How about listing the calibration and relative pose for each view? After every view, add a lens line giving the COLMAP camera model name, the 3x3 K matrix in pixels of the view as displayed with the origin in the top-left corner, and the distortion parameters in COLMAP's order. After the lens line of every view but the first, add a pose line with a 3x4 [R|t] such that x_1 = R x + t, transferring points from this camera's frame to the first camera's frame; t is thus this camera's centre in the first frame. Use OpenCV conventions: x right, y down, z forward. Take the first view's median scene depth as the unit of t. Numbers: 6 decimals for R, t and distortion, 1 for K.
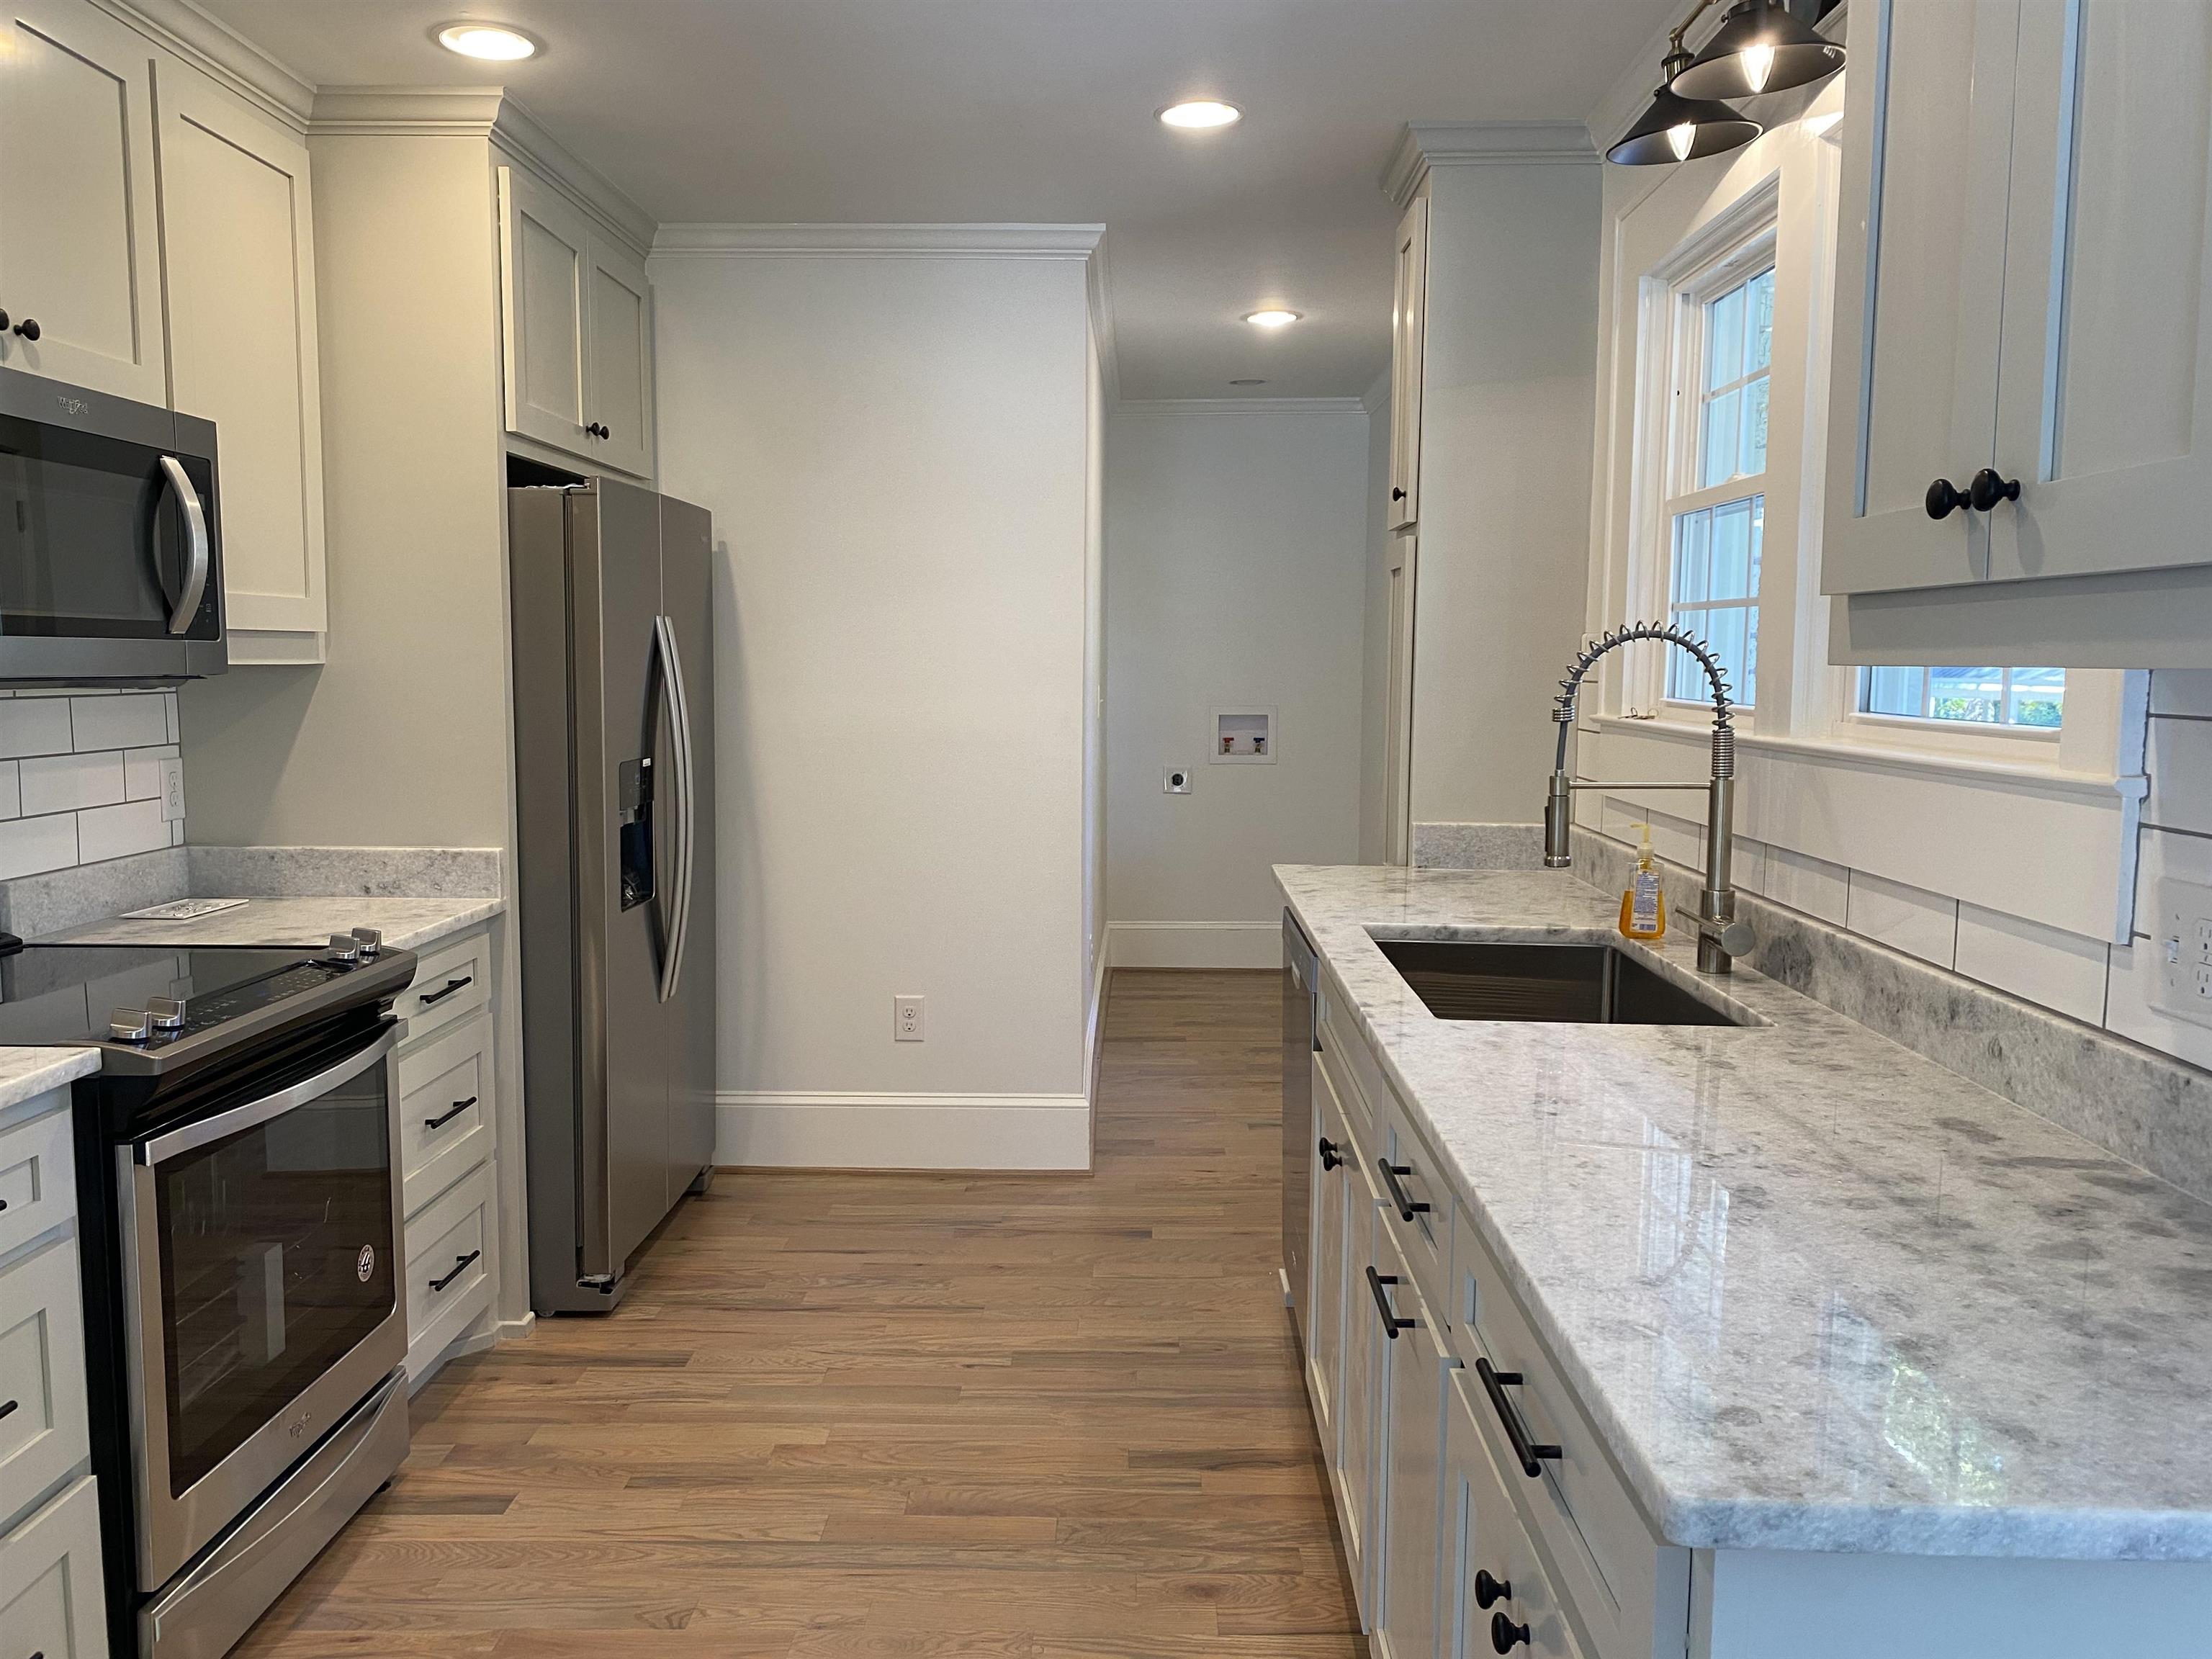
lens RADIAL K [[1692.8, 0, 1114.4], [0, 1692.8, 834.4], [0, 0, 1]] dist [0.027558, -0.008909]
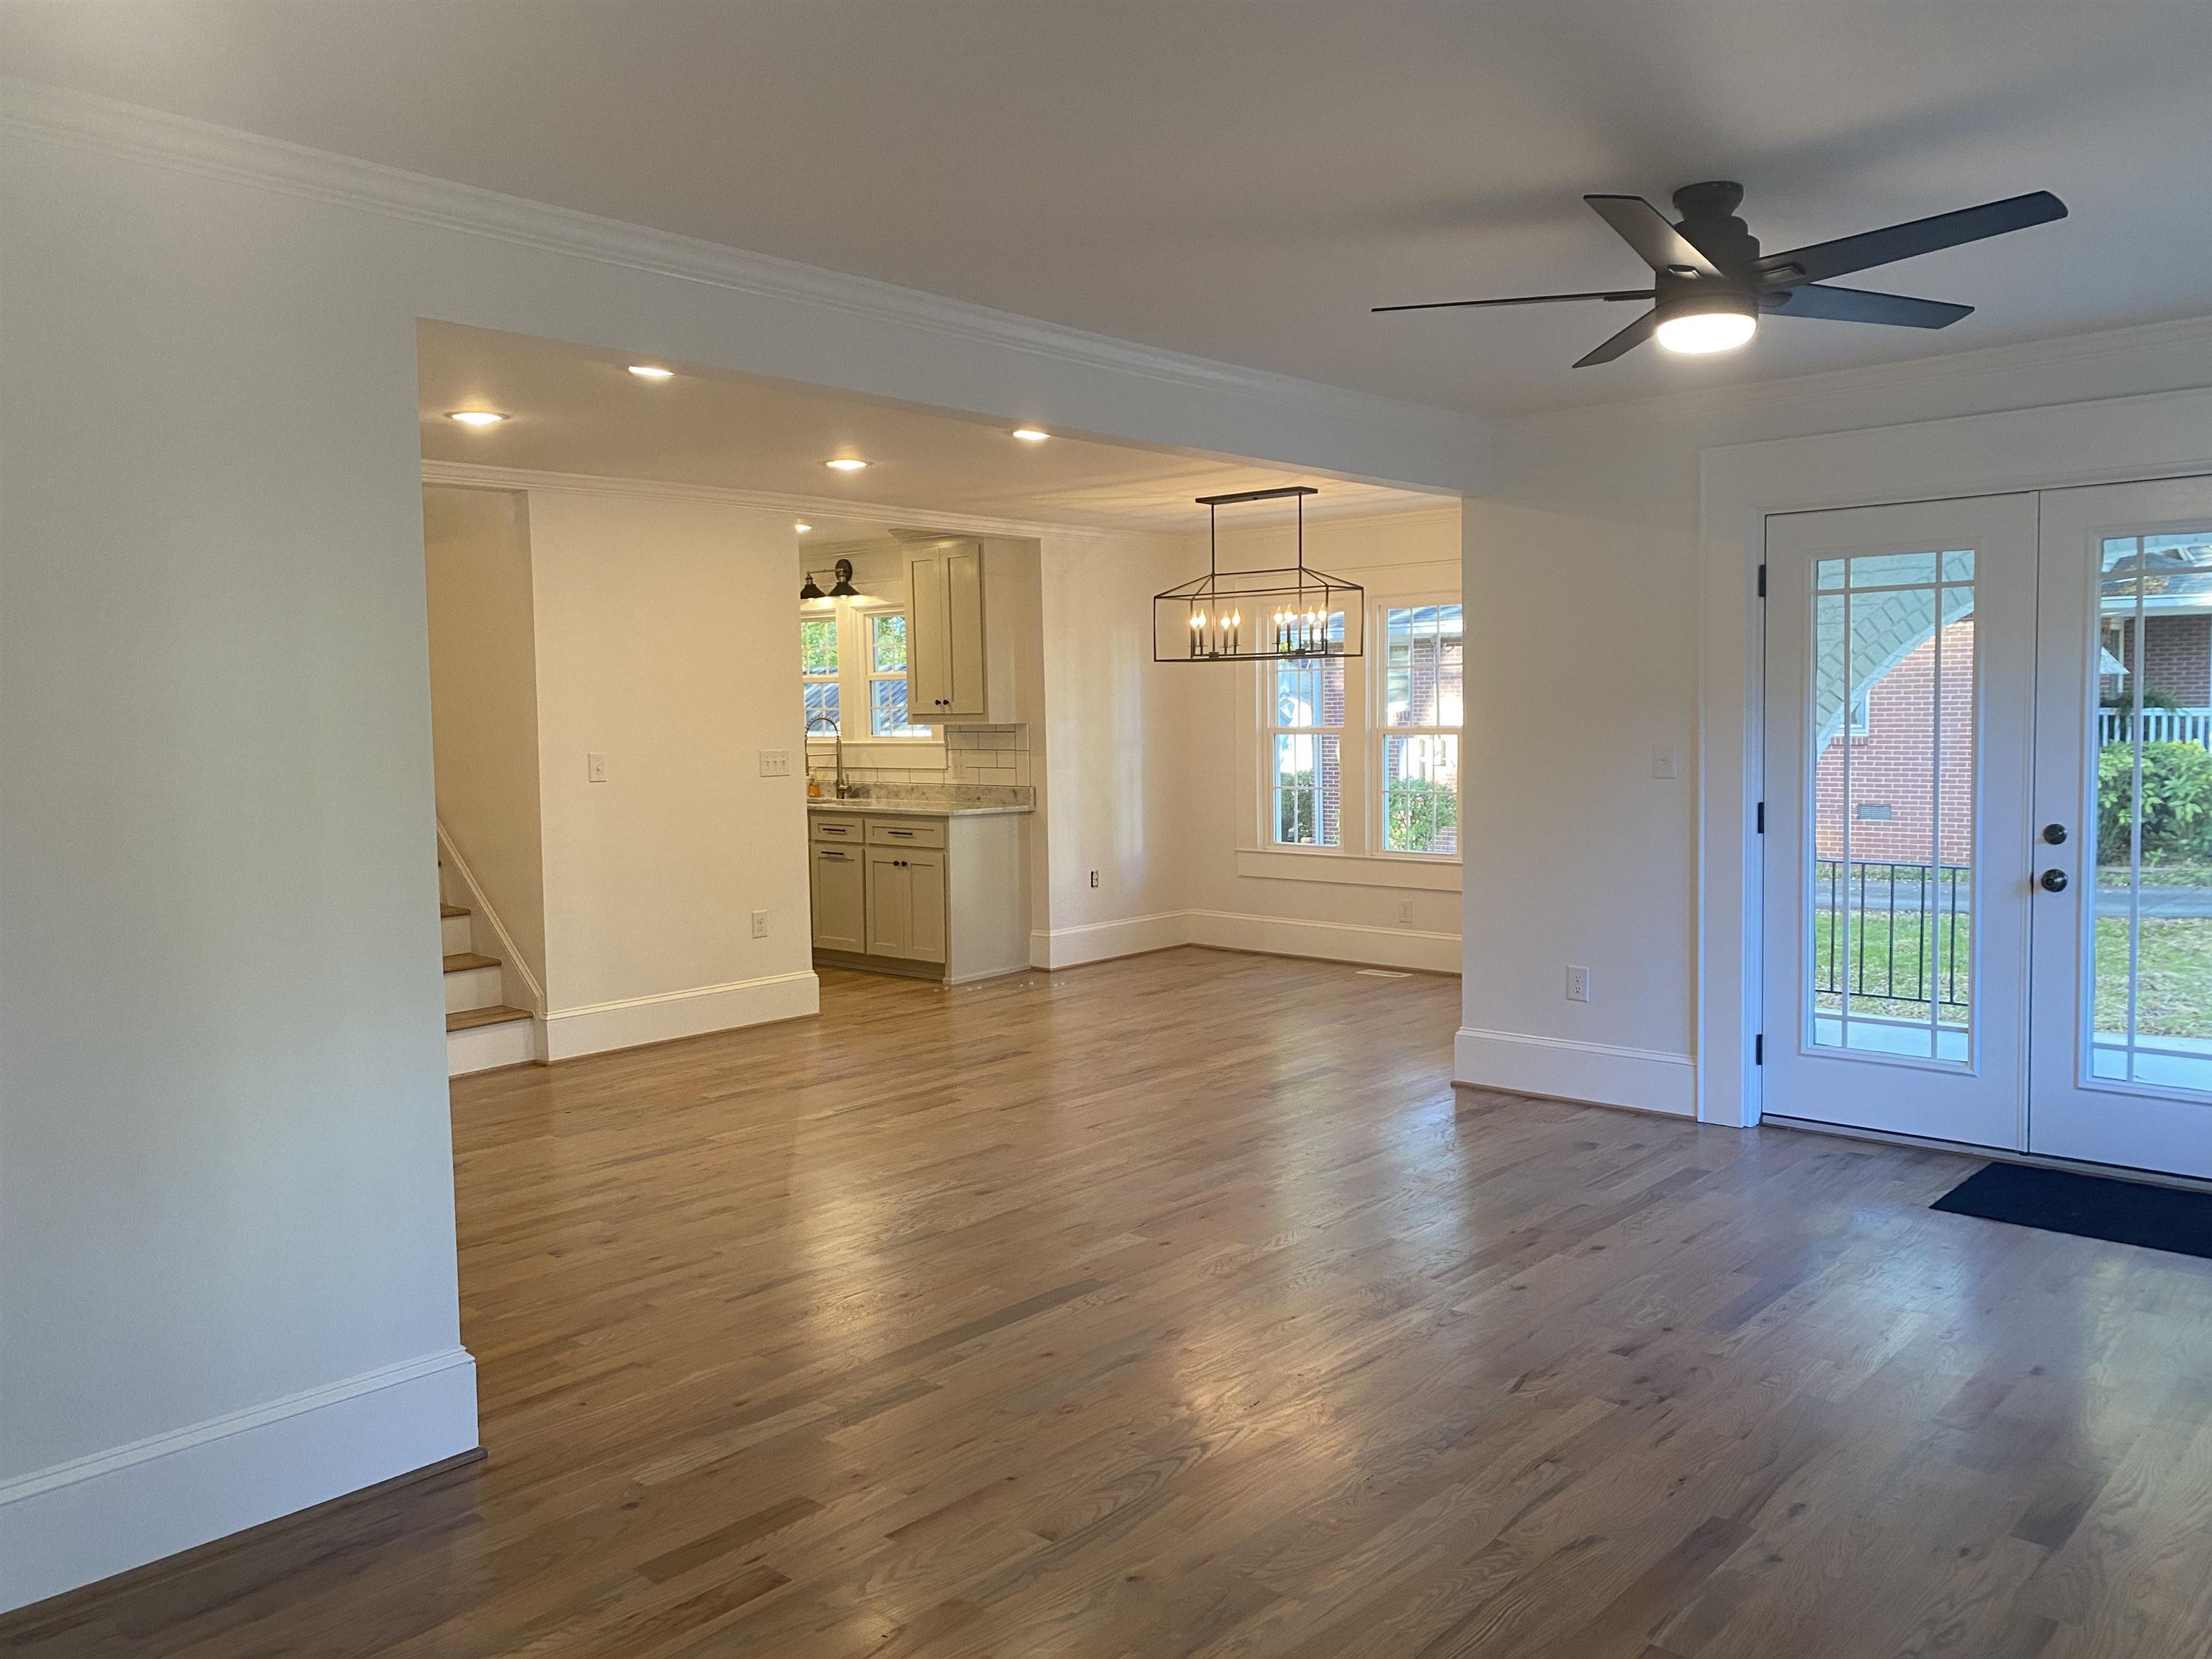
lens RADIAL K [[1692.8, 0, 1107.9], [0, 1692.8, 839.5], [0, 0, 1]] dist [0.027558, -0.008909]
pose [[0.658743, -0.076781, 0.748440, -2.034071], [0.103715, 0.994549, 0.010744, 0.175839], [-0.745185, 0.070547, 0.663115, -1.954639]]
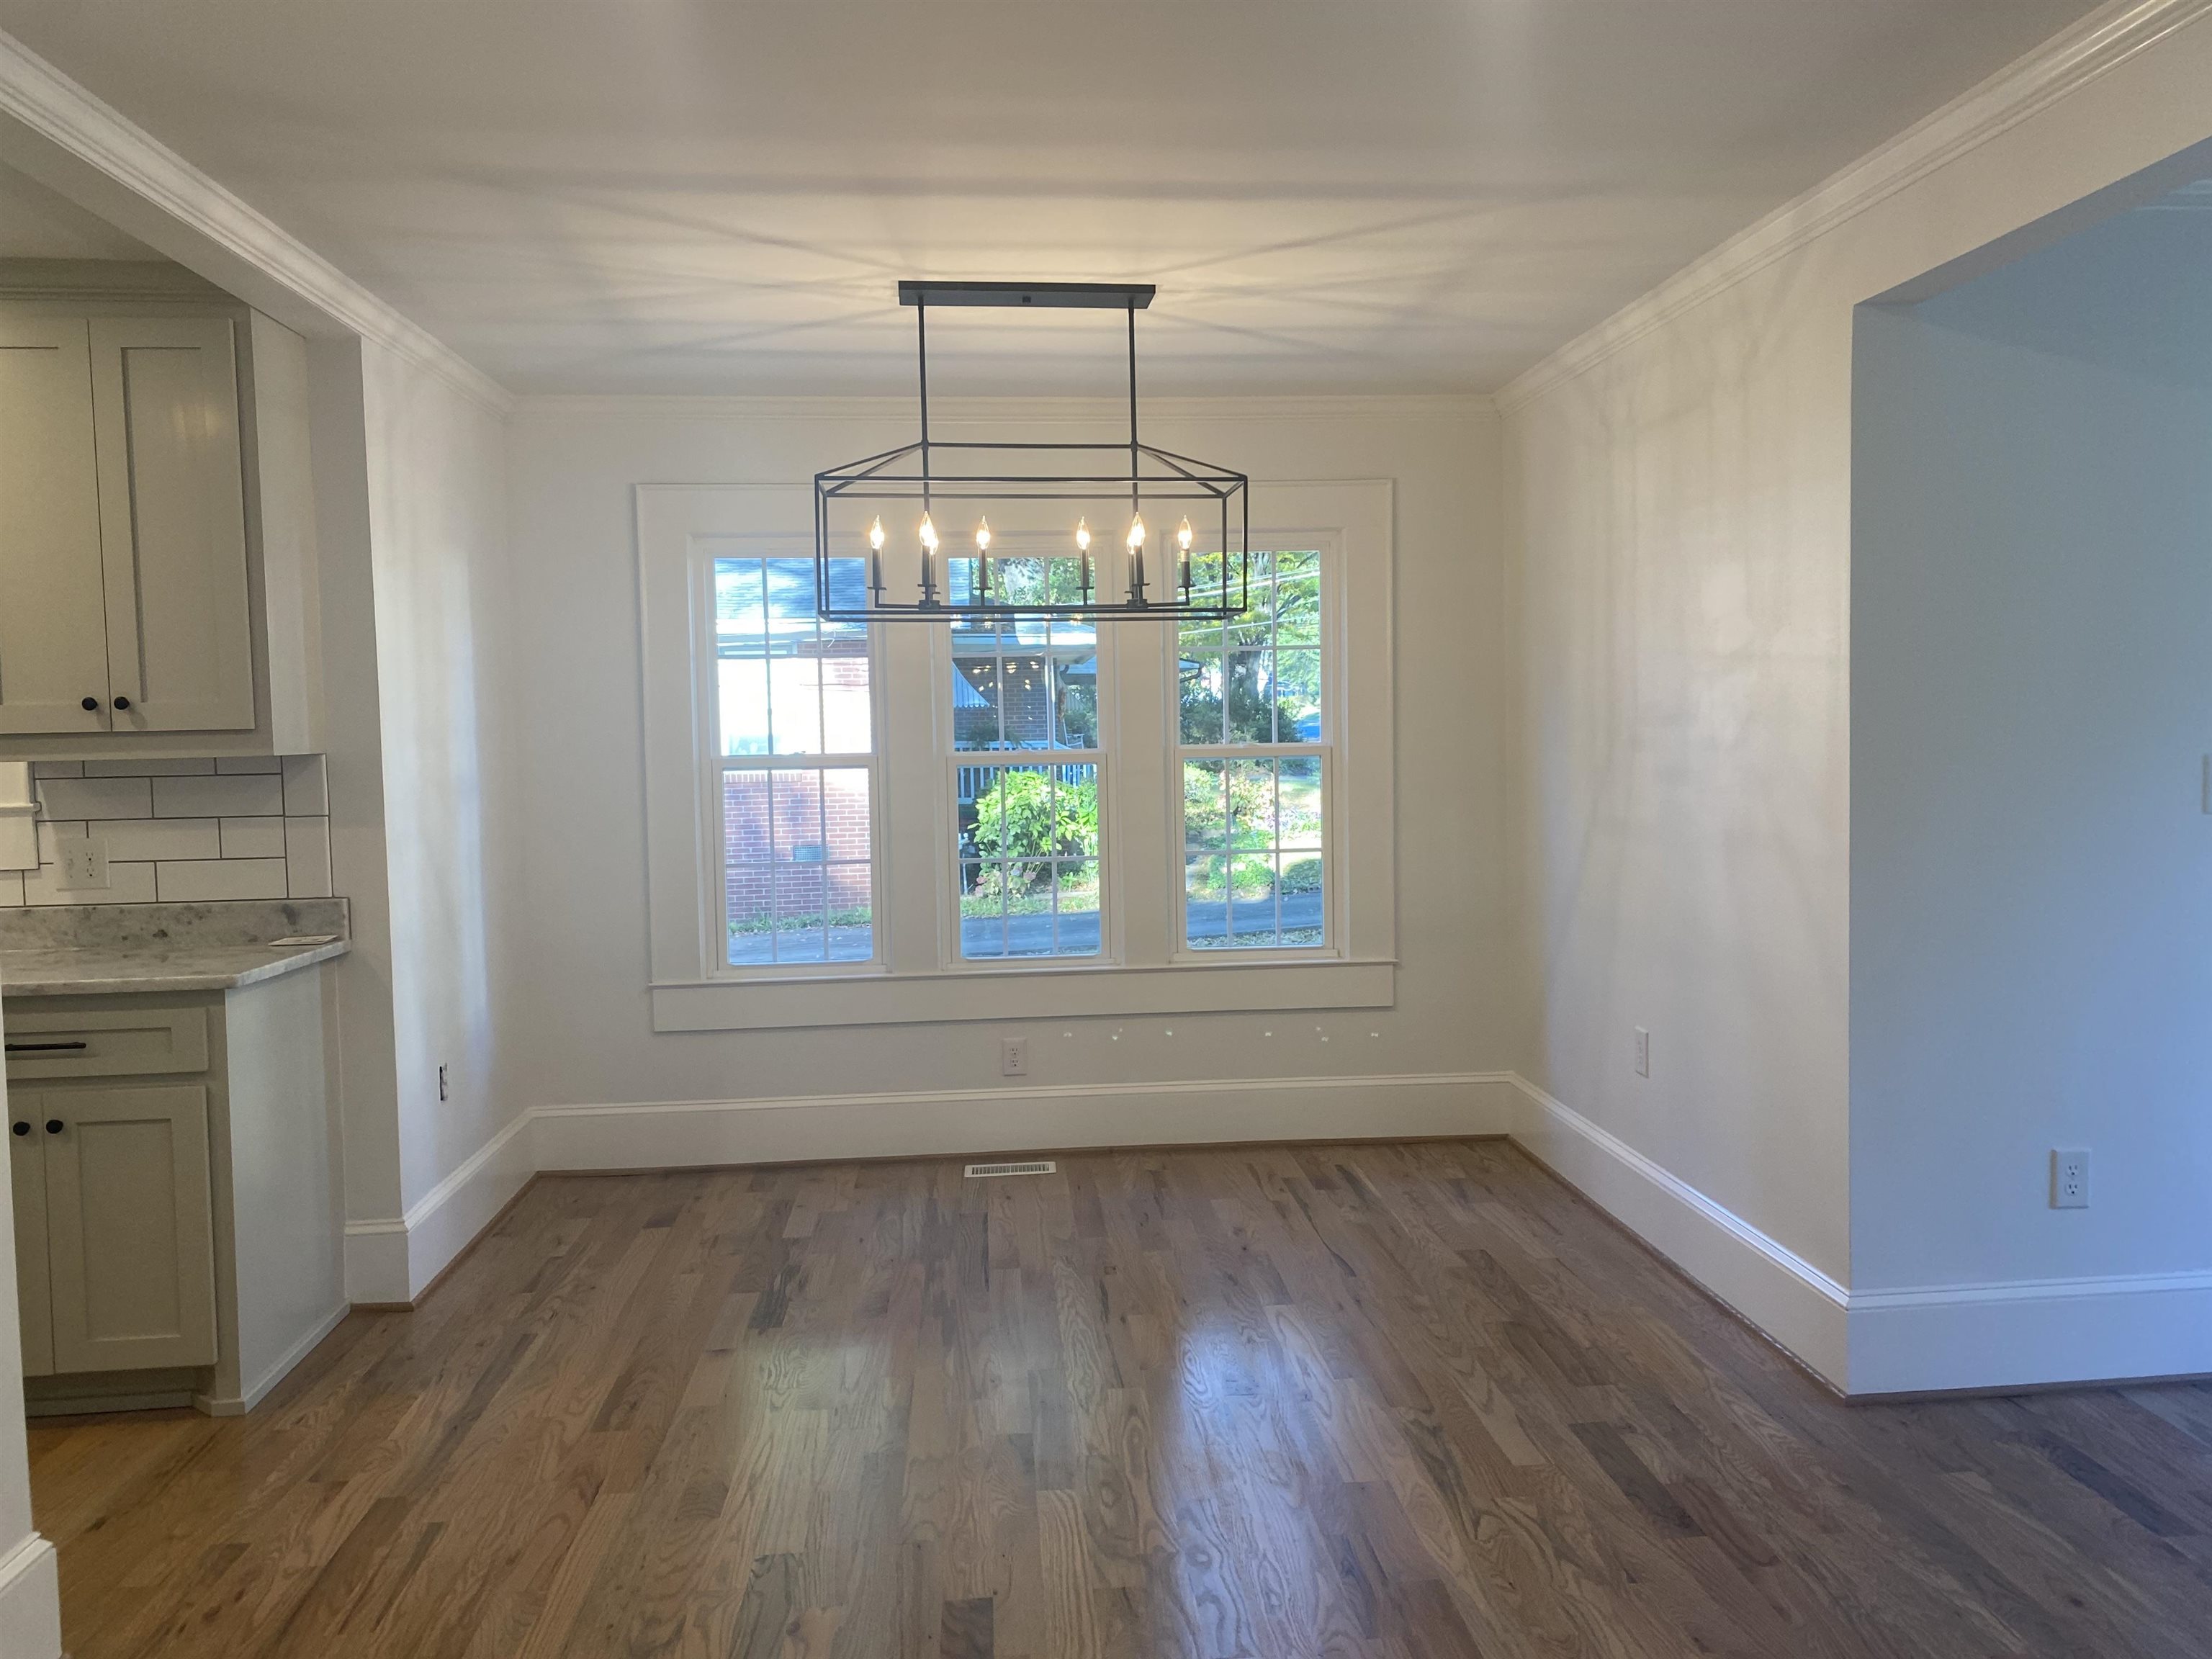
lens RADIAL K [[1692.8, 0, 1115.1], [0, 1692.8, 818.0], [0, 0, 1]] dist [0.027558, -0.008909]
pose [[-0.110587, -0.060658, 0.992014, -1.182639], [0.129615, 0.988731, 0.074907, 0.004990], [-0.985378, 0.136864, -0.101478, -0.197705]]
